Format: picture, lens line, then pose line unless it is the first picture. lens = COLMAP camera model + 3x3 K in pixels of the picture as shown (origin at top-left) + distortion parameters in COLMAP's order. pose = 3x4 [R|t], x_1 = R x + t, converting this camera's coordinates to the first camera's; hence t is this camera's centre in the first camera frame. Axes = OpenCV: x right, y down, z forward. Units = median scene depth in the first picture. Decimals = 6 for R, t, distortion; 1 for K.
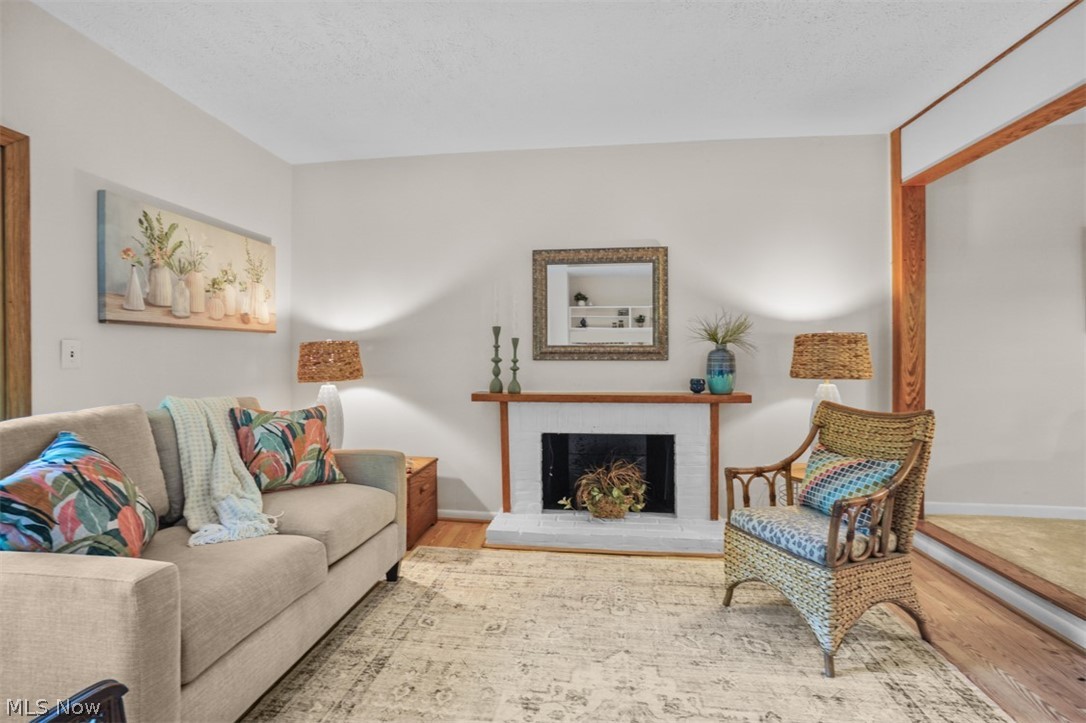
lens RADIAL K [[481.4, 0, 543.0], [0, 481.4, 361.5], [0, 0, 1]] dist [-0.033821, 0.000258]
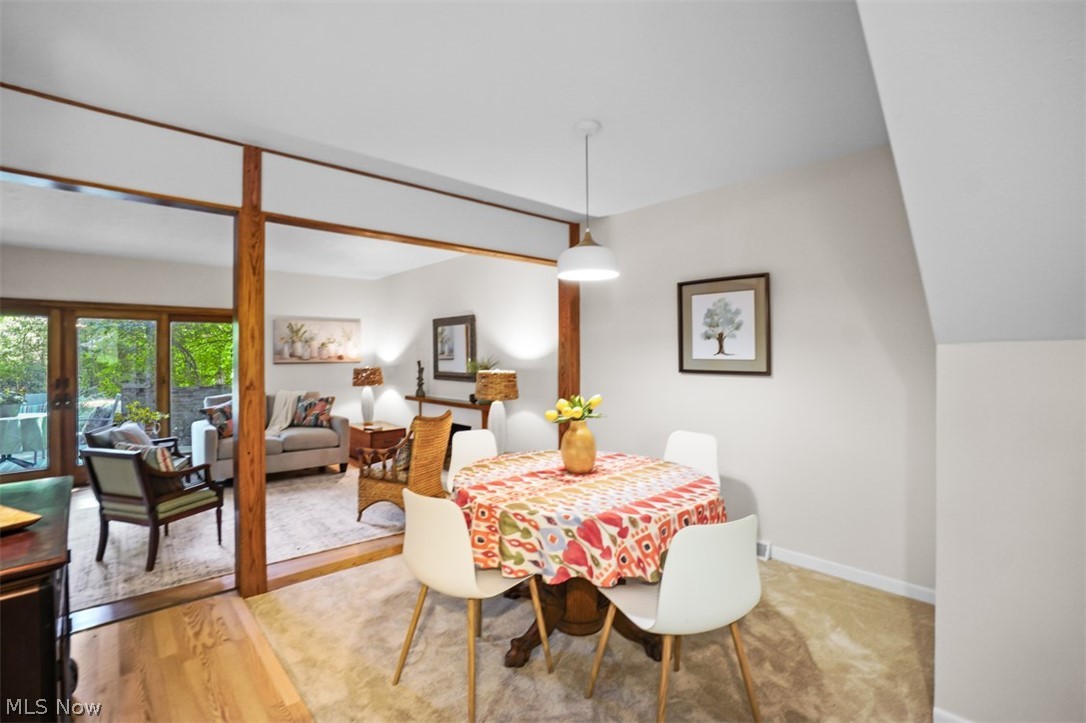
lens RADIAL K [[481.4, 0, 543.0], [0, 481.4, 361.5], [0, 0, 1]] dist [-0.033821, 0.000258]
pose [[0.756586, 0.011625, -0.653791, 1.823584], [-0.011702, 0.999923, 0.004238, -0.102202], [0.653789, 0.004444, 0.756664, -0.134434]]
